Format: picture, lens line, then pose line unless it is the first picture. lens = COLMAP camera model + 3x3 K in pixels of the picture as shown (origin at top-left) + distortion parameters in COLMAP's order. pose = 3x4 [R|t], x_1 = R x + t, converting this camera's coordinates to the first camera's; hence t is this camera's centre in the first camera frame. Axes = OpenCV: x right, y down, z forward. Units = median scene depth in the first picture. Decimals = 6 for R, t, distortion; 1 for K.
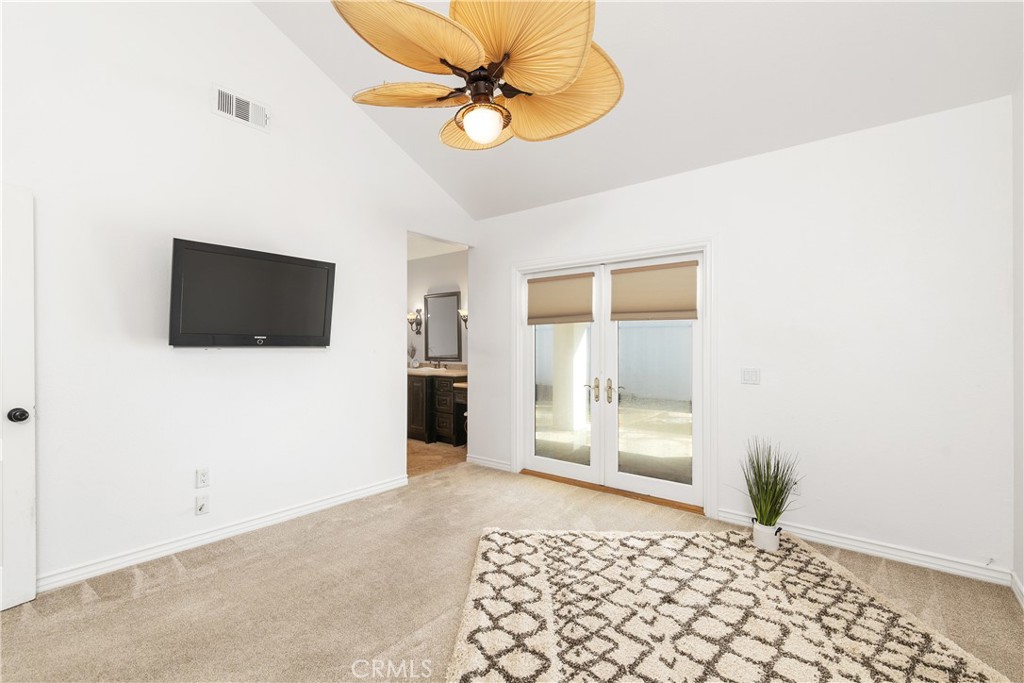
lens RADIAL K [[444.3, 0, 515.7], [0, 444.3, 348.8], [0, 0, 1]] dist [-0.000427, -0.000316]
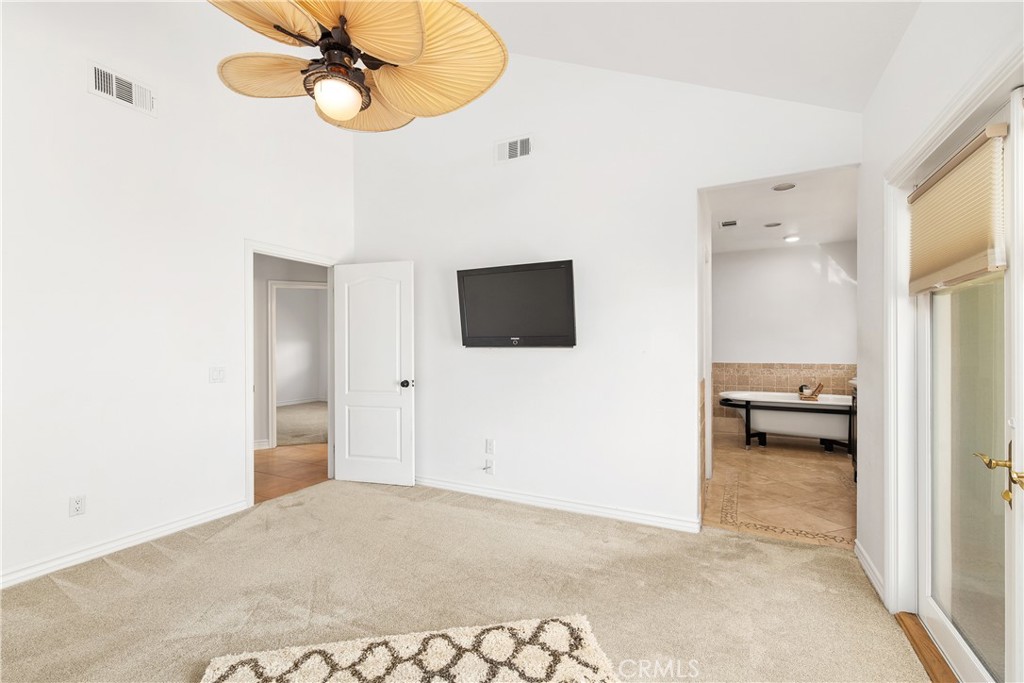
lens RADIAL K [[444.3, 0, 515.7], [0, 444.3, 348.8], [0, 0, 1]] dist [-0.000427, -0.000316]
pose [[0.202615, 0.001985, -0.979256, 0.646562], [-0.003500, 0.999993, 0.001302, -0.000728], [0.979252, 0.003163, 0.202621, 0.865515]]
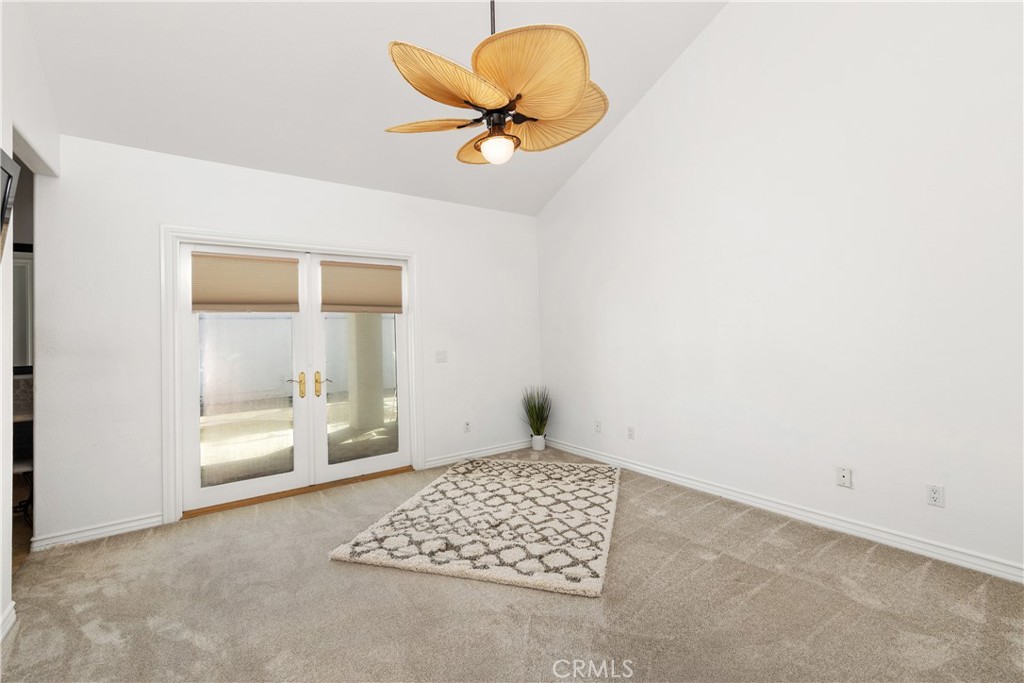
lens RADIAL K [[446.0, 0, 510.5], [0, 446.0, 325.5], [0, 0, 1]] dist [0.001428, 0.000093]
pose [[0.271436, 0.009353, 0.962411, -0.919898], [0.030507, 0.999367, -0.018316, -0.003274], [-0.961973, 0.034332, 0.270979, 0.490408]]
